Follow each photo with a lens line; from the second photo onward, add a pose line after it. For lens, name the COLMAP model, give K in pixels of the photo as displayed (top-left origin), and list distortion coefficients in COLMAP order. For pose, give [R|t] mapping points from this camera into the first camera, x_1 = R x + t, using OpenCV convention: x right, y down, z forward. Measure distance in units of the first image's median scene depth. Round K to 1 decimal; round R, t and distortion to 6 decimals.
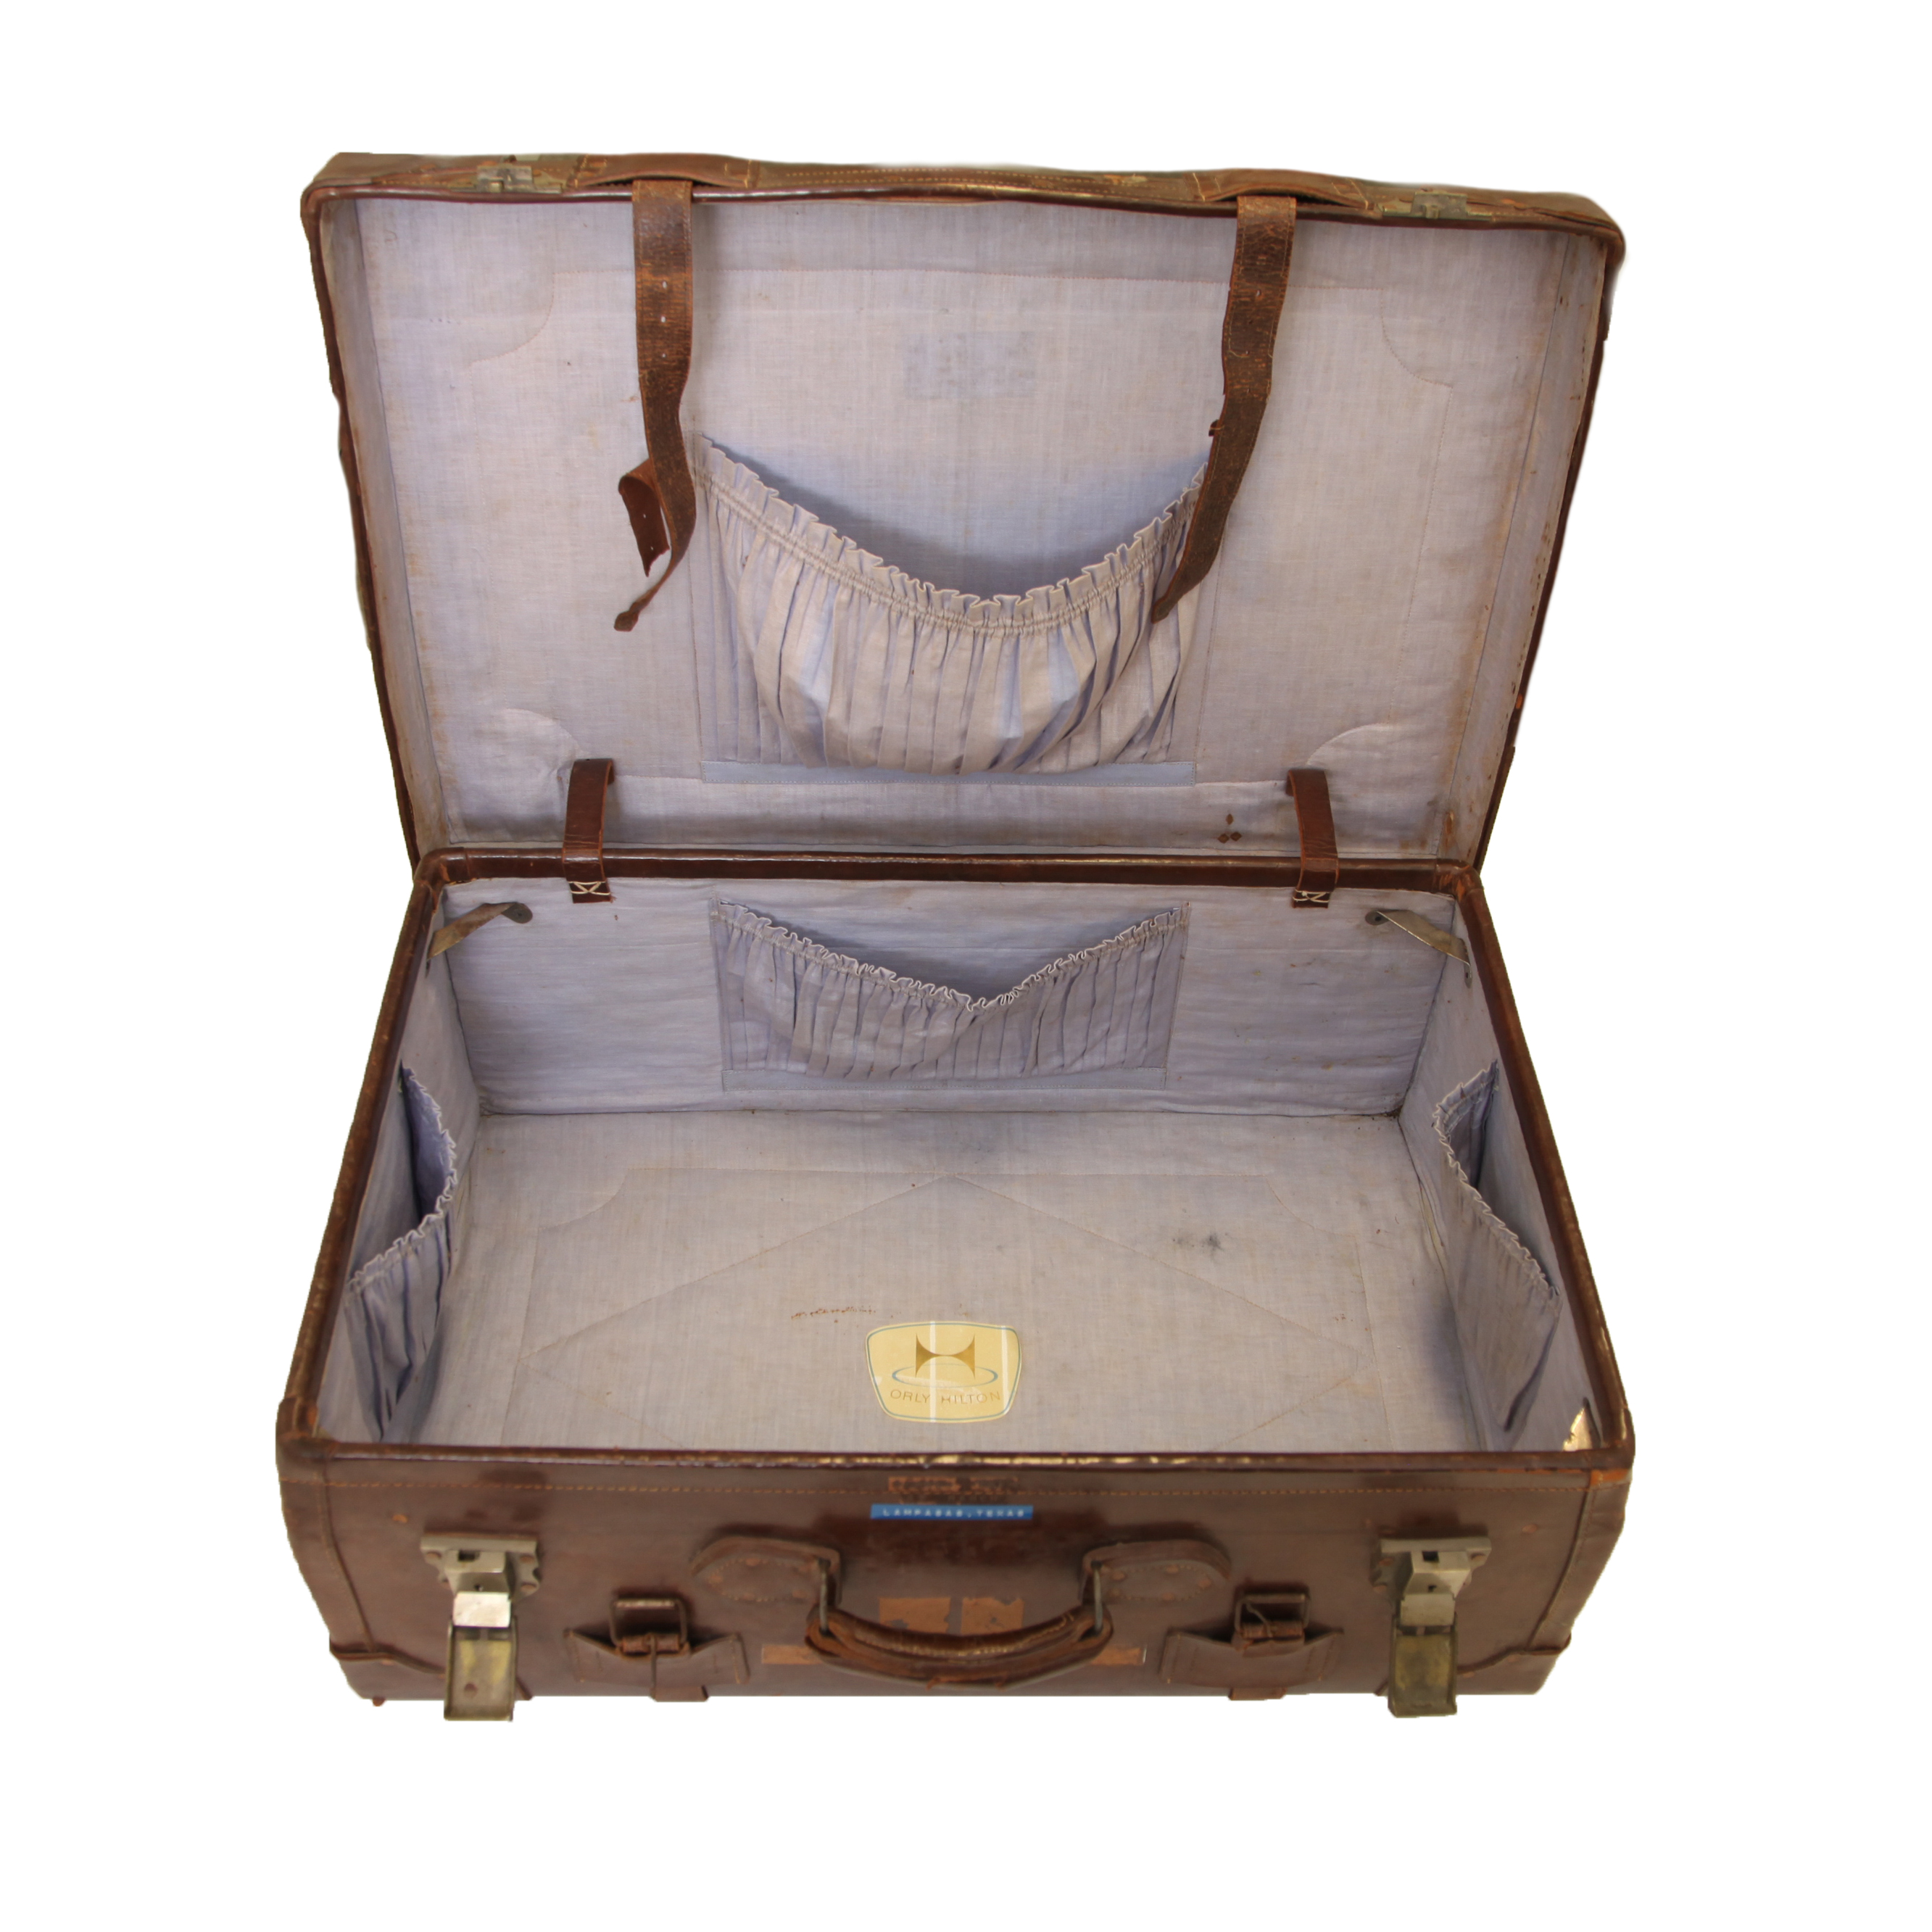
lens RADIAL K [[1739.5, 0, 966.0], [0, 1739.5, 966.0], [0, 0, 1]] dist [-0.094141, 0.002890]
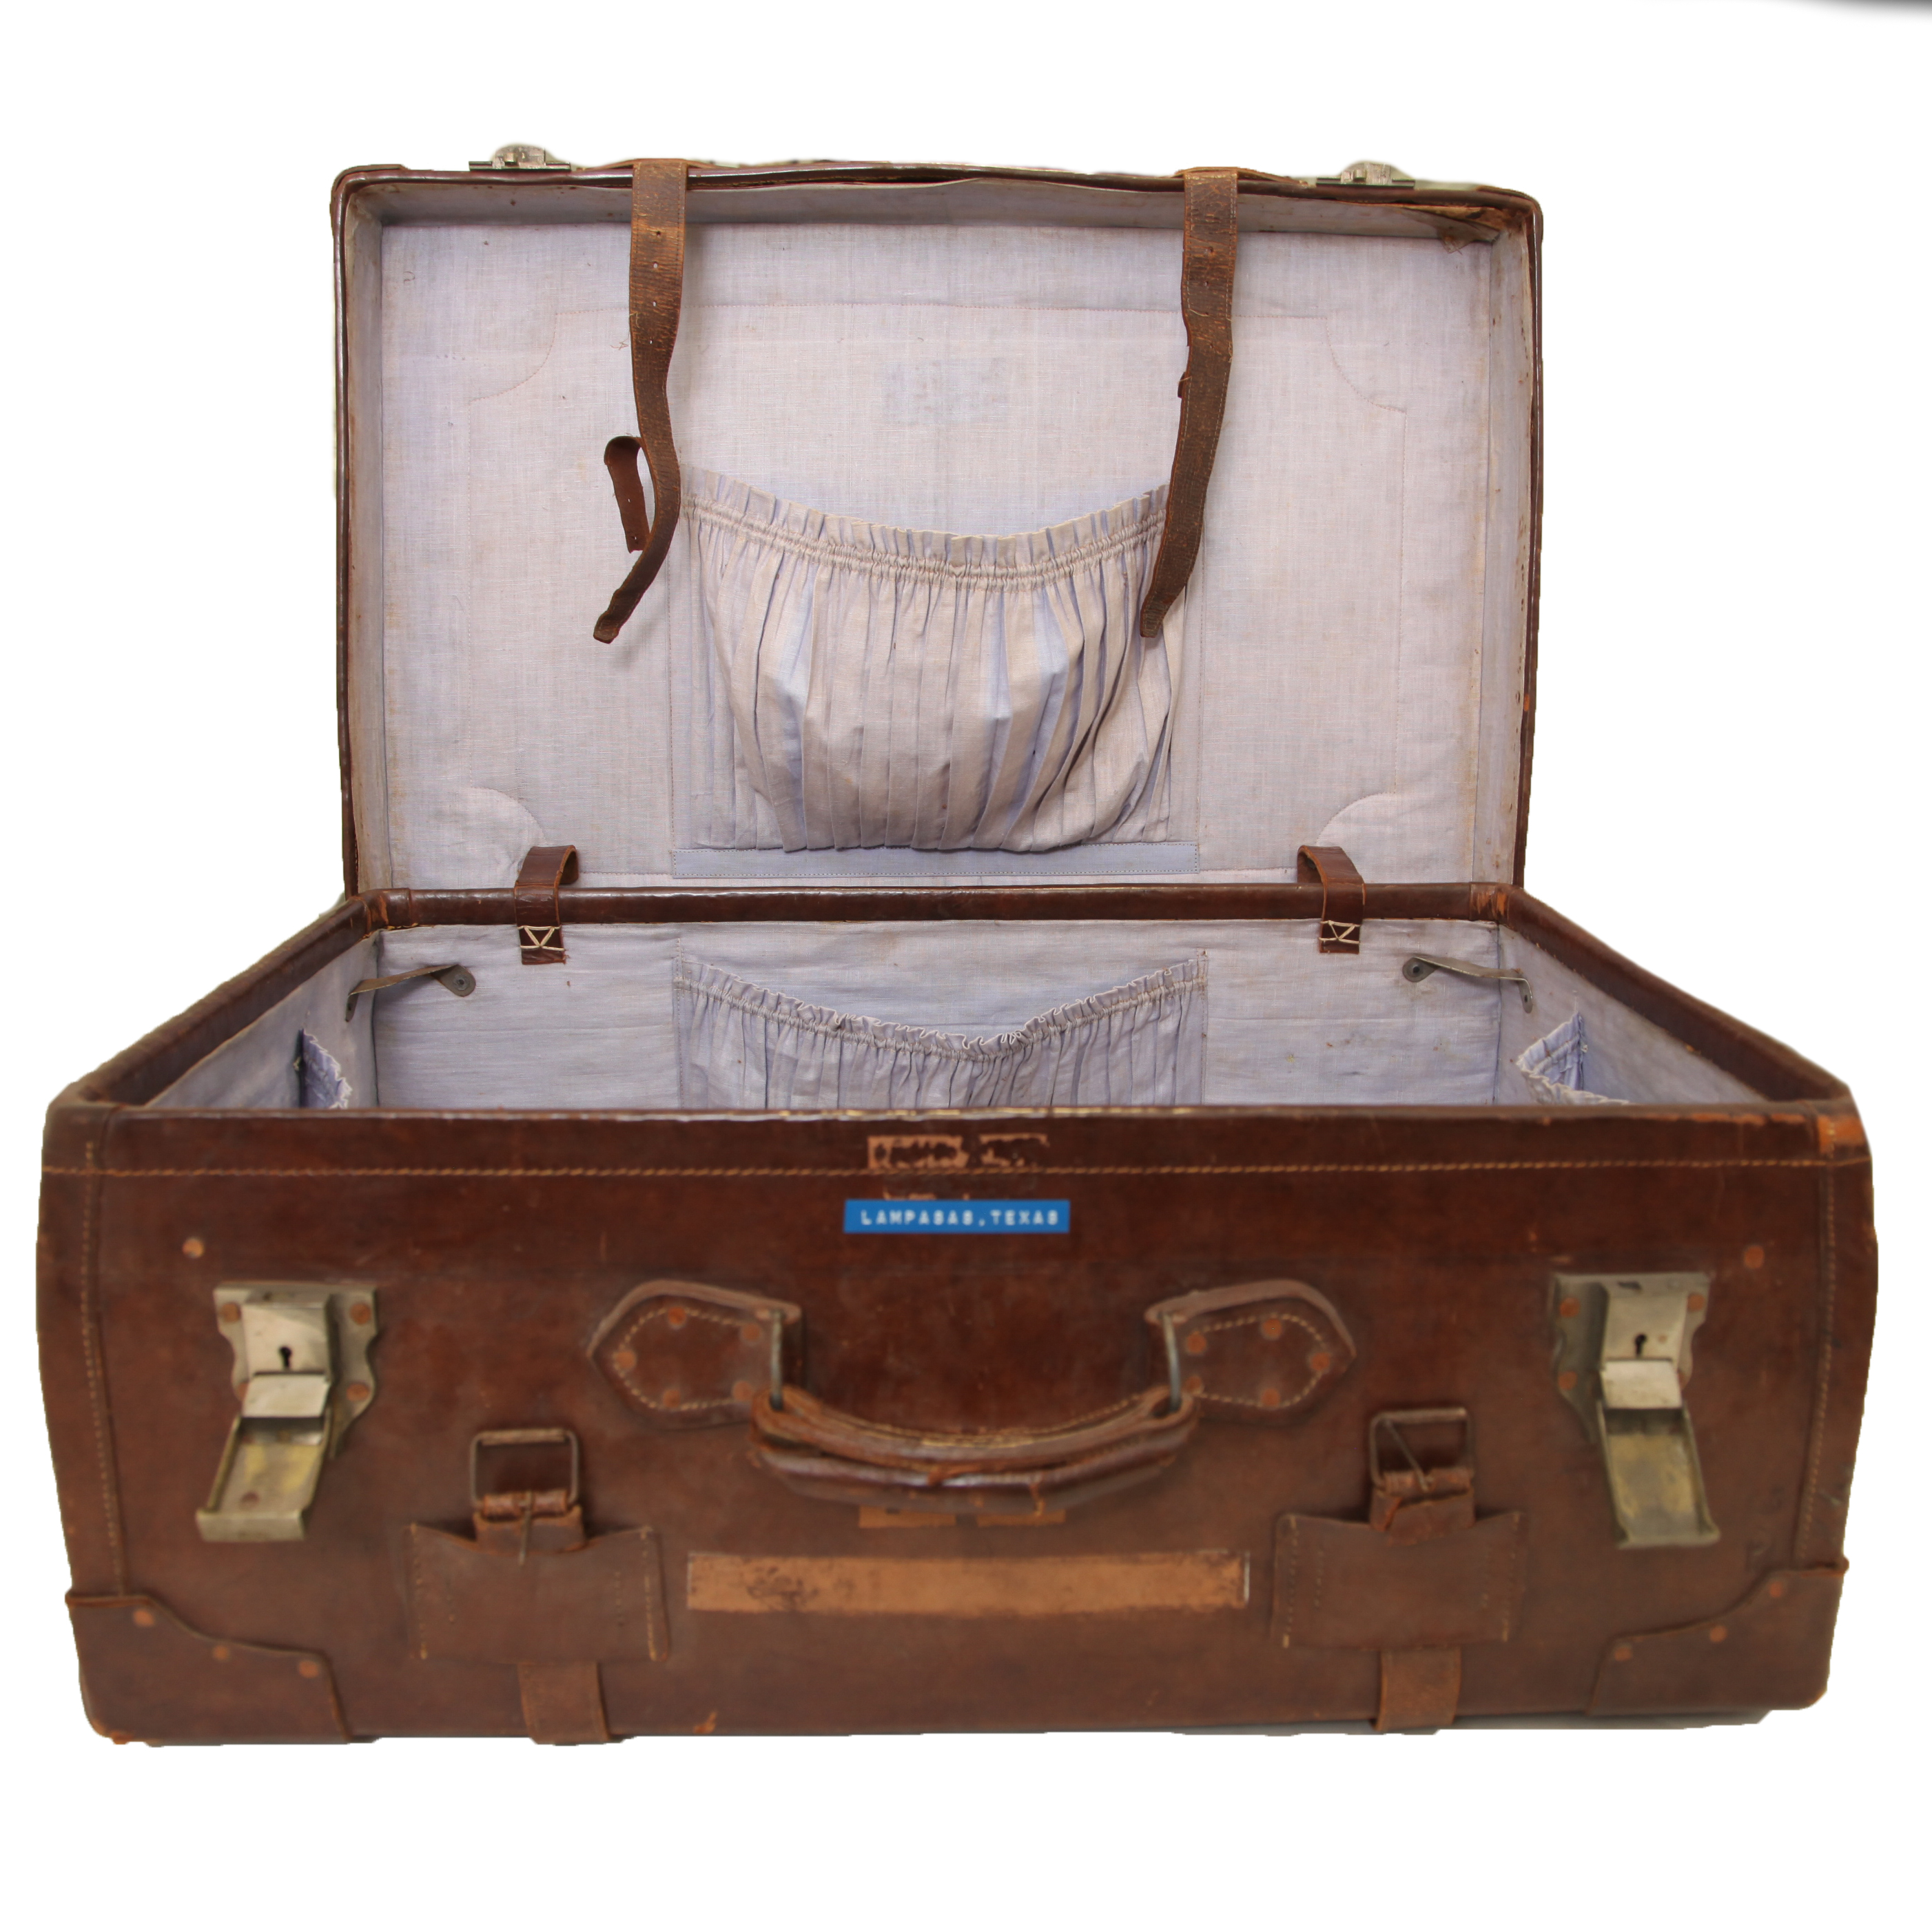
lens RADIAL K [[1712.9, 0, 966.0], [0, 1712.9, 966.0], [0, 0, 1]] dist [-0.110501, 0.008286]
pose [[0.999489, -0.029654, 0.011949, -0.007677], [0.031769, 0.879337, -0.475138, 0.435490], [0.003582, 0.475275, 0.879830, 0.248753]]
